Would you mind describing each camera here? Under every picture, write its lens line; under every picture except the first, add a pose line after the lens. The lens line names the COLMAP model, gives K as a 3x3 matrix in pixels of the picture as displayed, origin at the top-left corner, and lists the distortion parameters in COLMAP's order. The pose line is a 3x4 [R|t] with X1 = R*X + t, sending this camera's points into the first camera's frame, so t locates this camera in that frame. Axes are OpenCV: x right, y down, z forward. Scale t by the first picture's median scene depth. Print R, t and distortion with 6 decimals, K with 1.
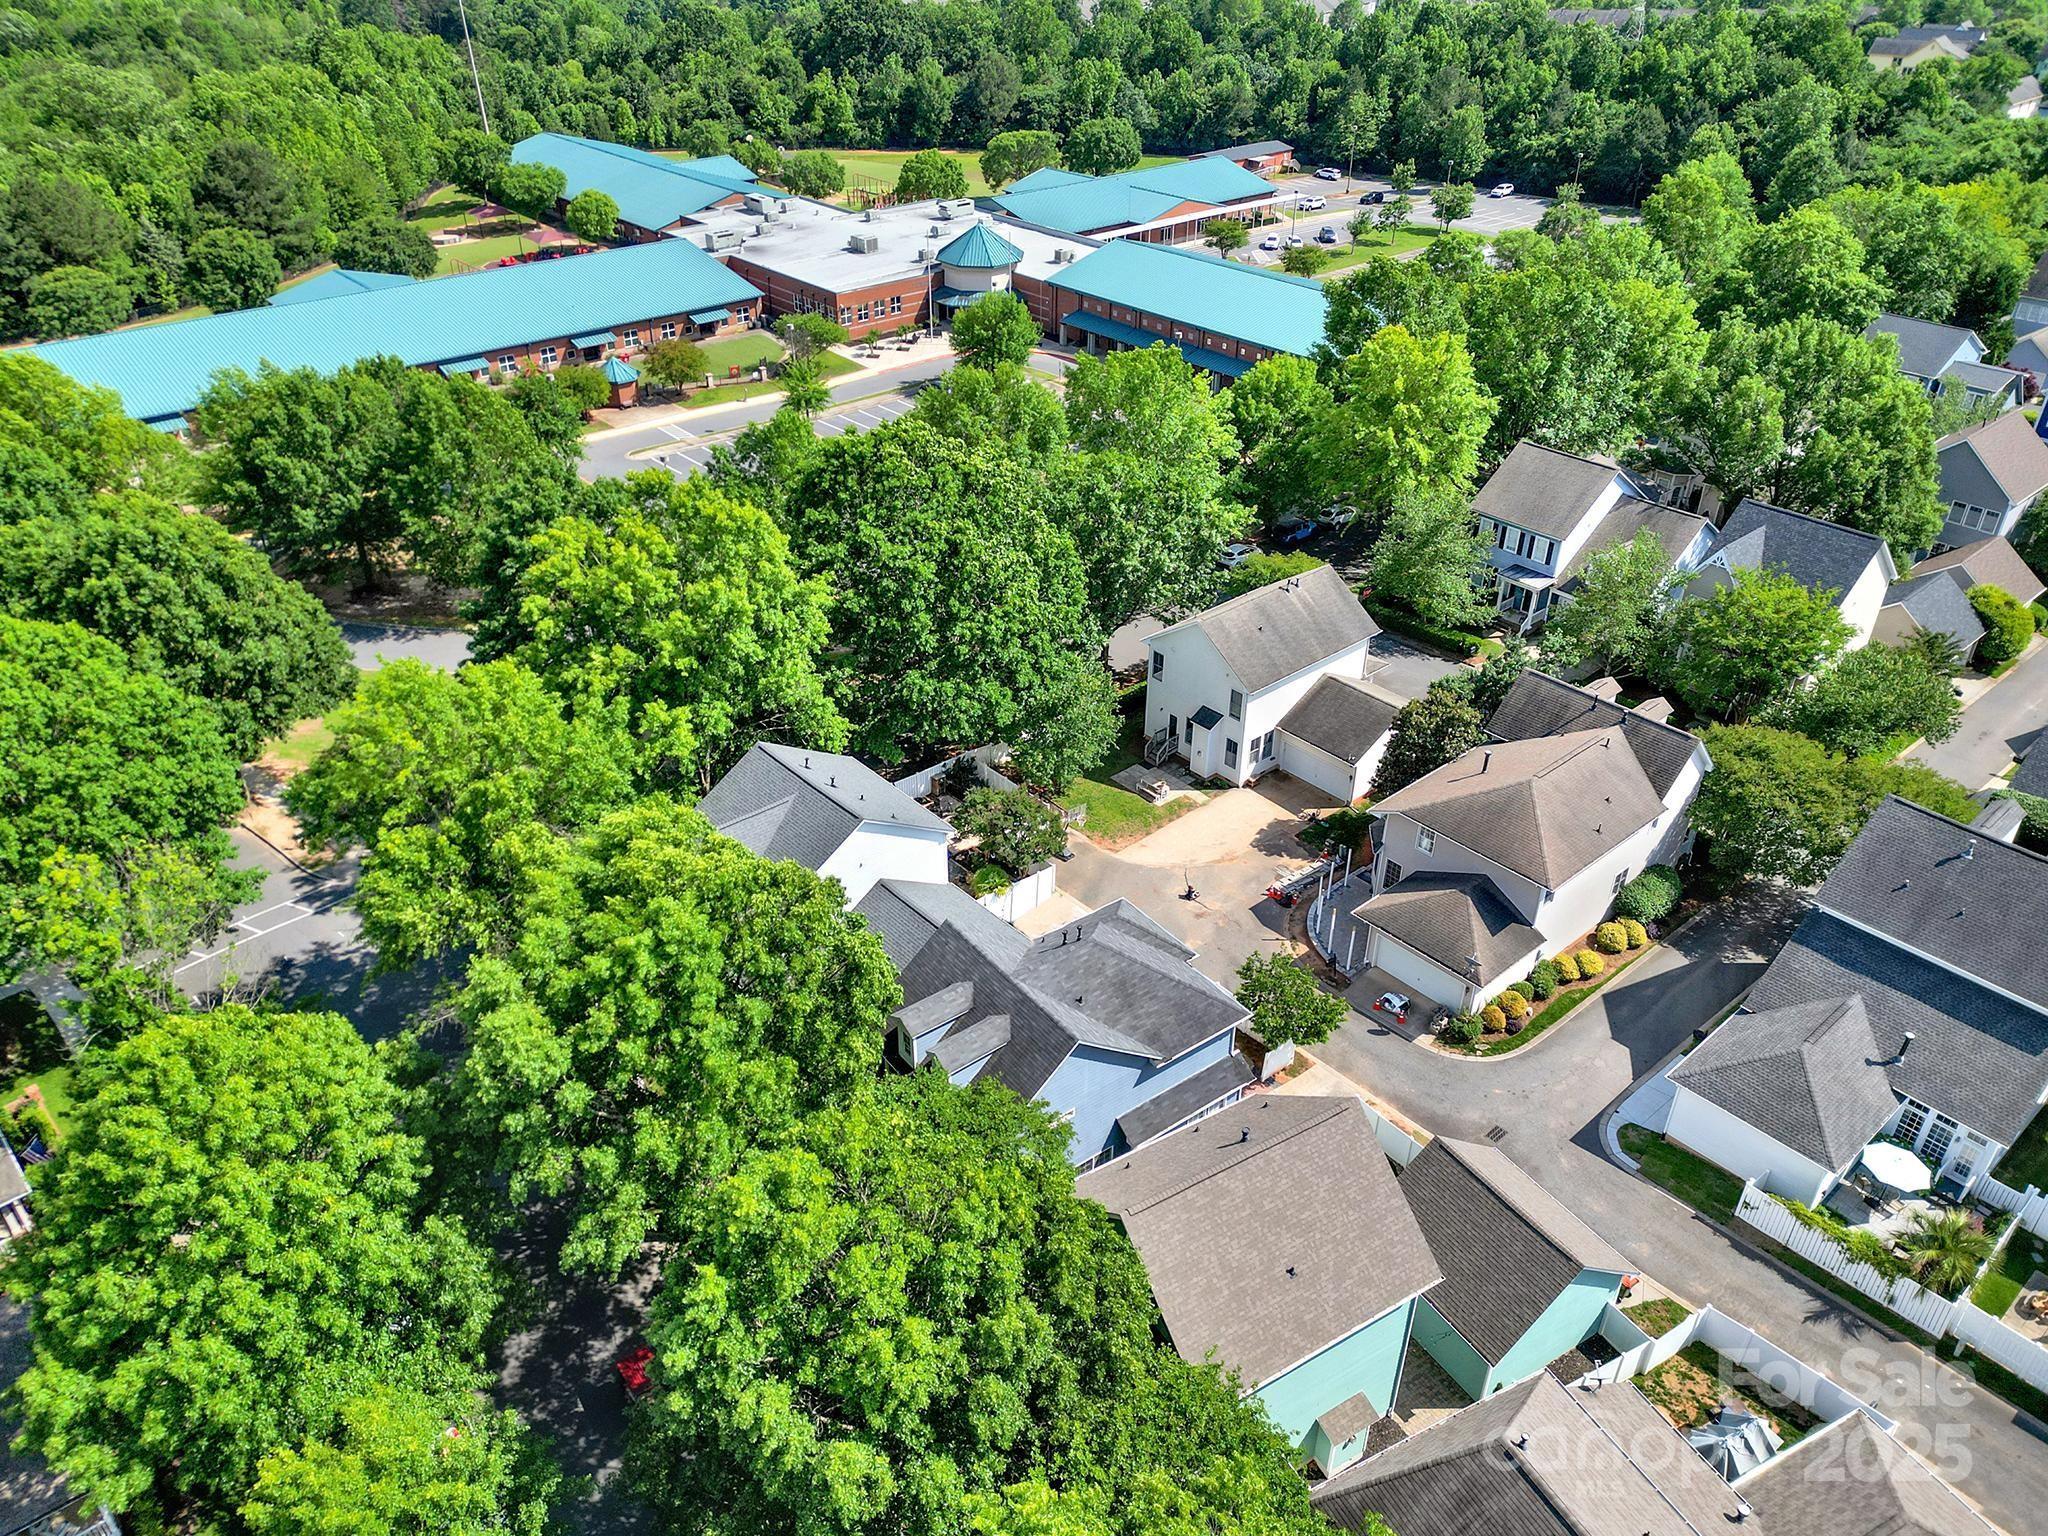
lens RADIAL K [[1459.4, 0, 1031.6], [0, 1459.4, 767.3], [0, 0, 1]] dist [0.069717, -0.065905]
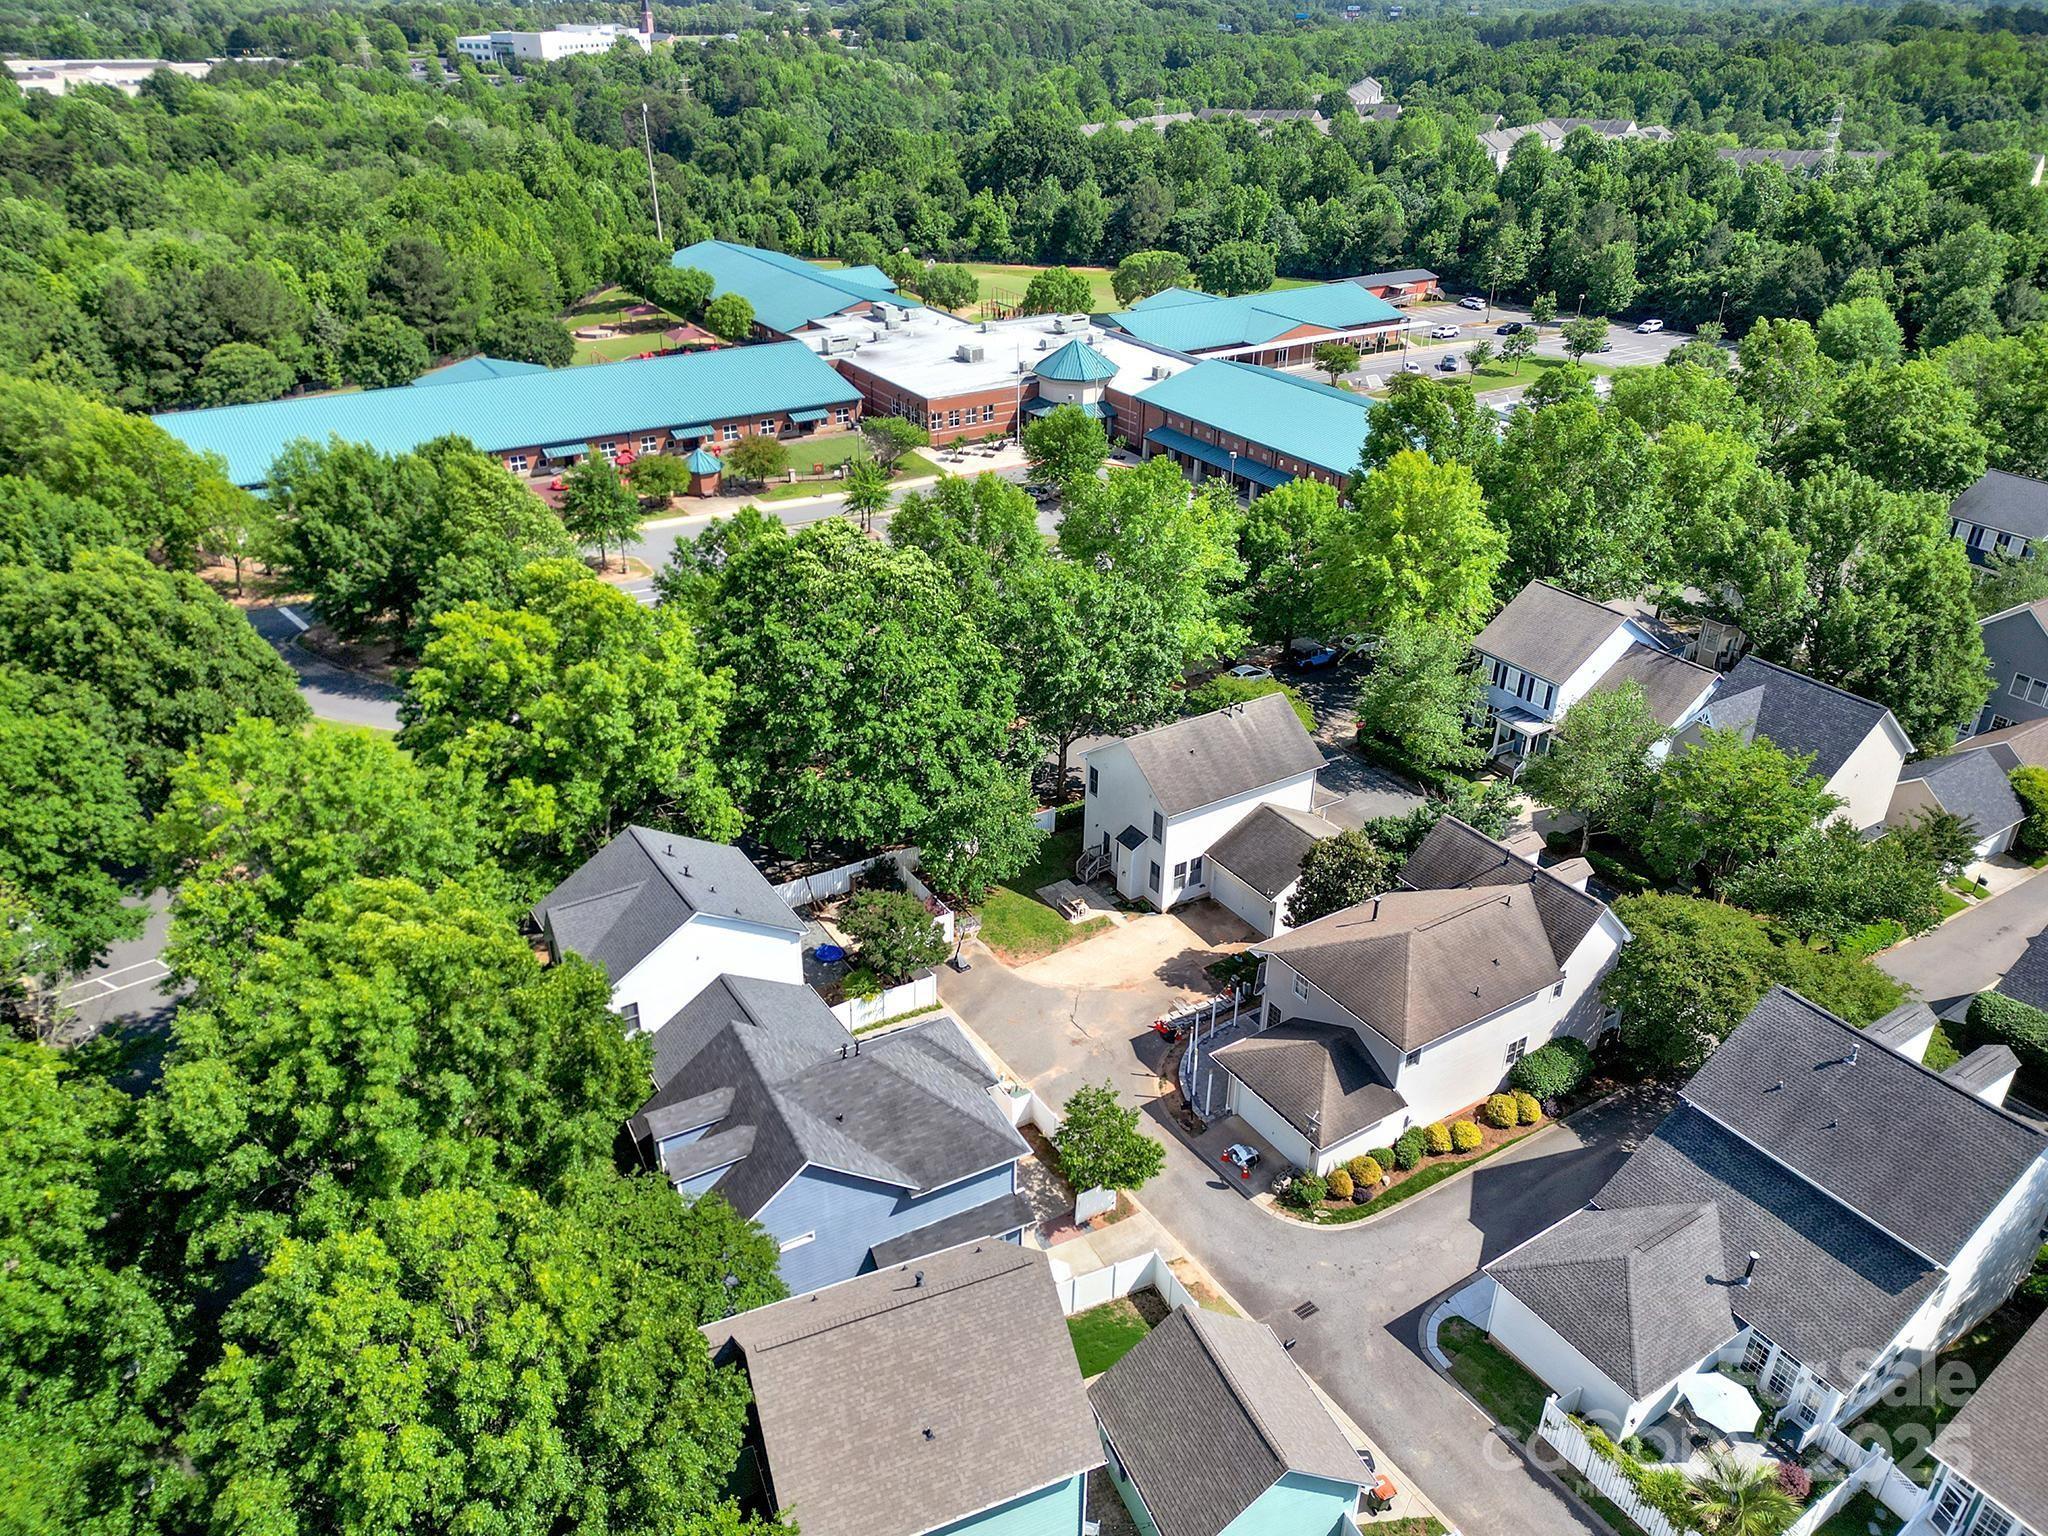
lens RADIAL K [[1459.4, 0, 1031.6], [0, 1459.4, 767.3], [0, 0, 1]] dist [0.069717, -0.065905]
pose [[0.989241, 0.076749, -0.124545, 0.139062], [-0.085122, 0.994354, -0.063356, -0.011242], [0.118979, 0.073276, 0.990189, 0.018288]]
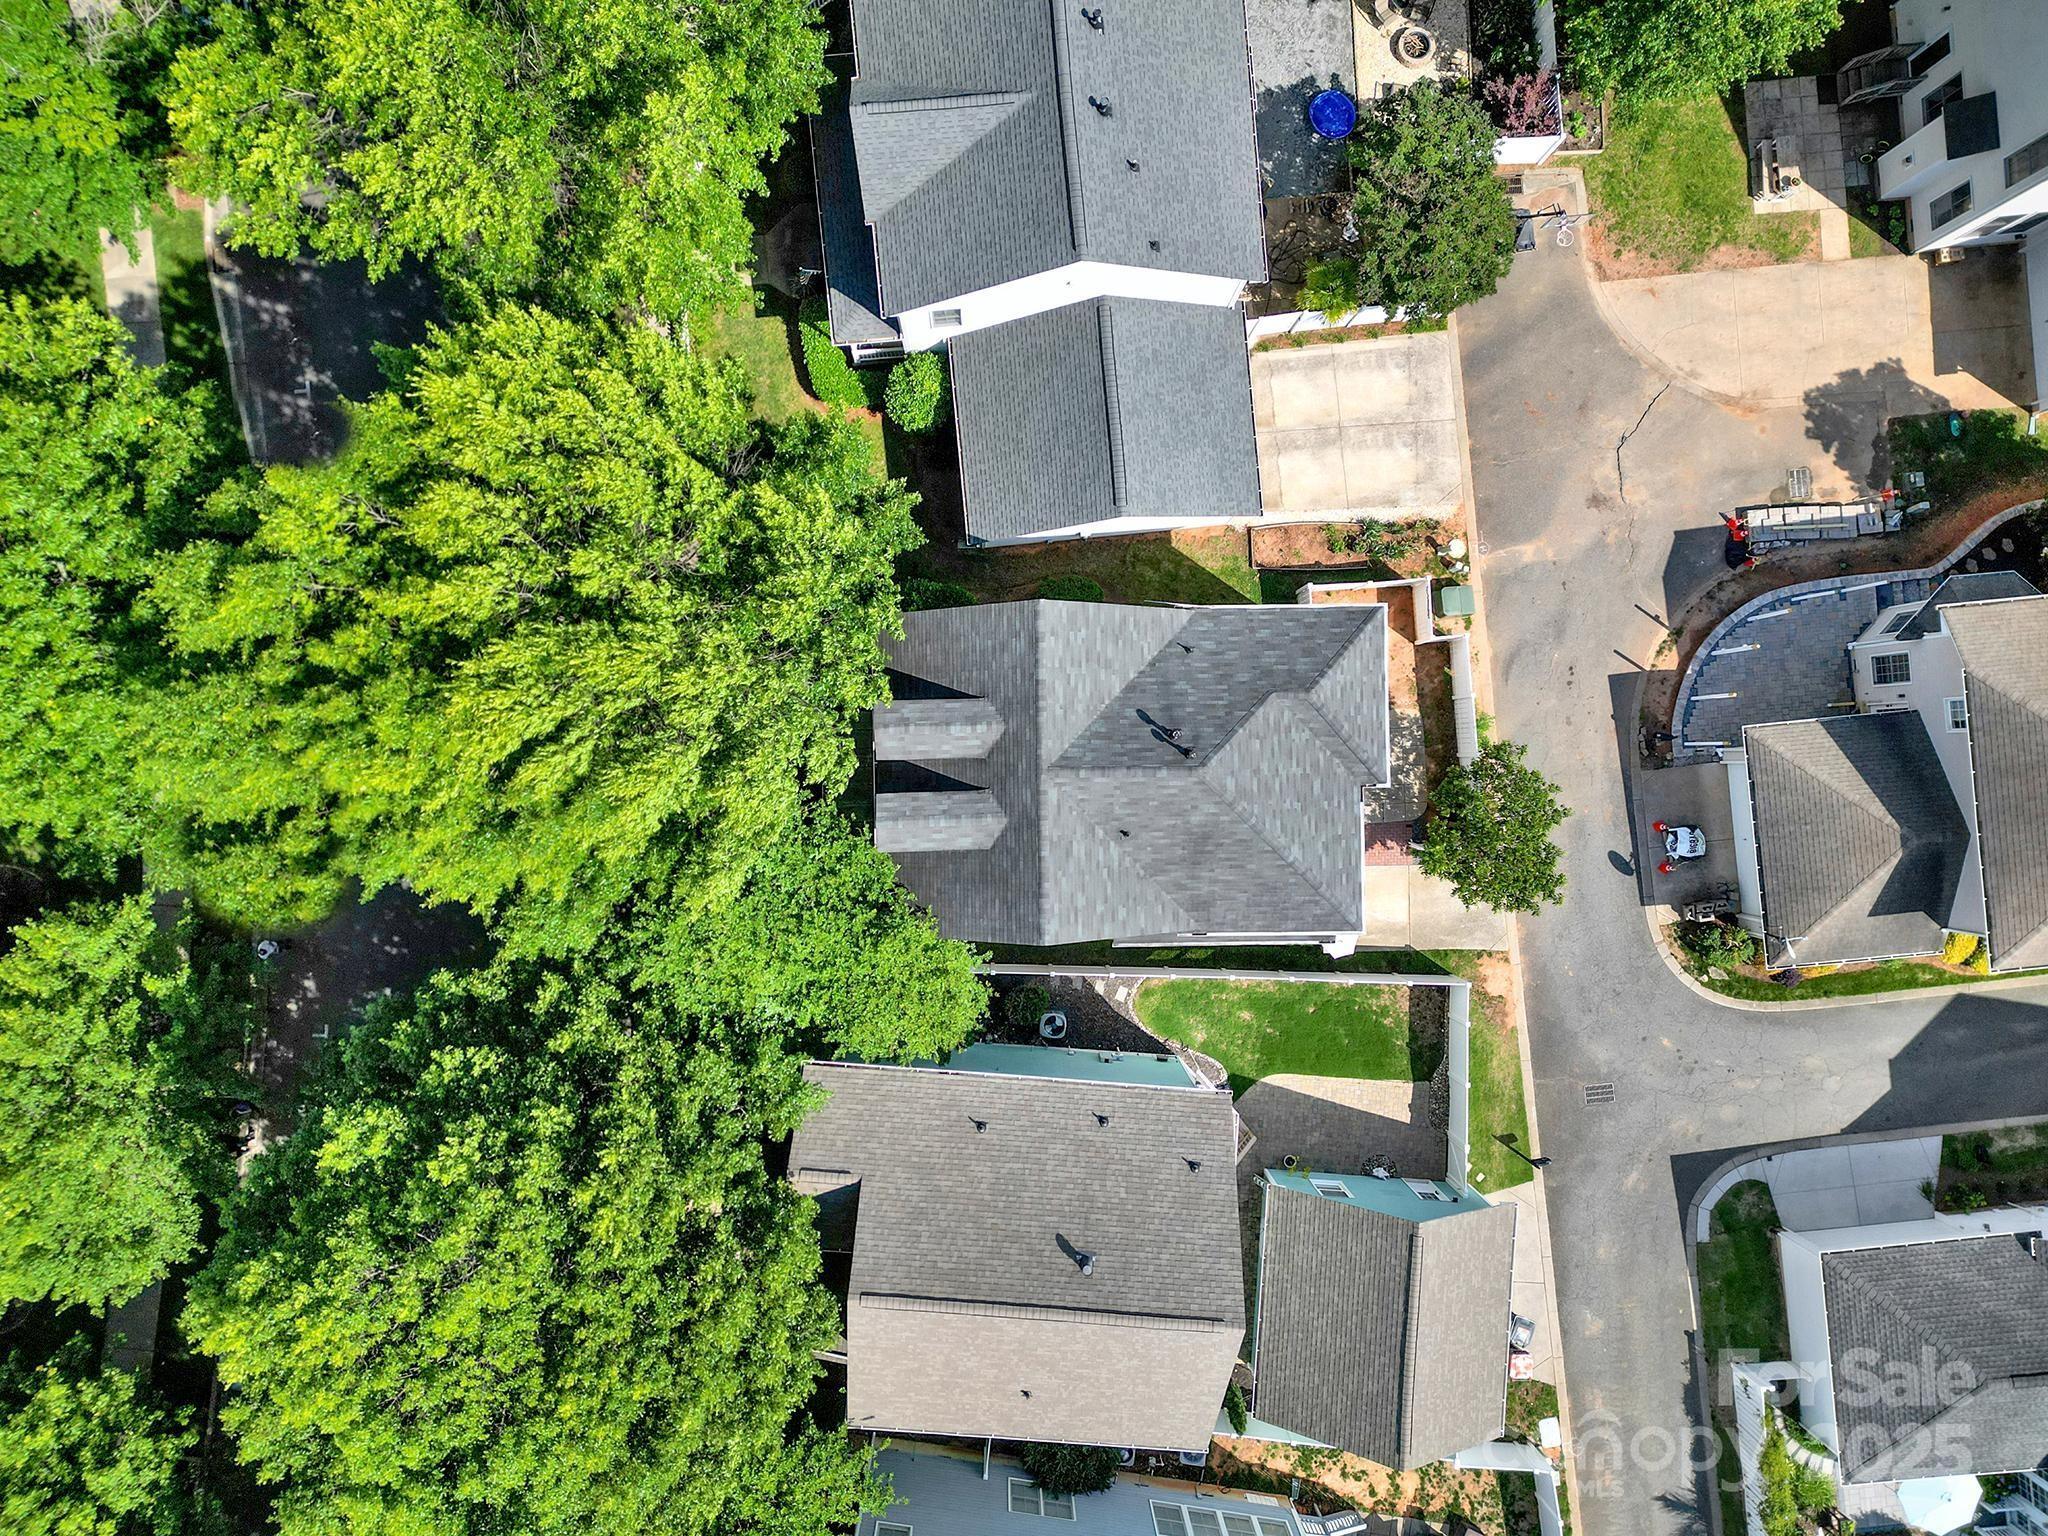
lens RADIAL K [[1459.4, 0, 1031.6], [0, 1459.4, 767.3], [0, 0, 1]] dist [0.069717, -0.065905]
pose [[0.808735, 0.587755, 0.022156, -0.017577], [-0.335543, 0.430104, 0.838106, -0.208390], [0.483071, -0.685240, 0.545057, 0.338828]]
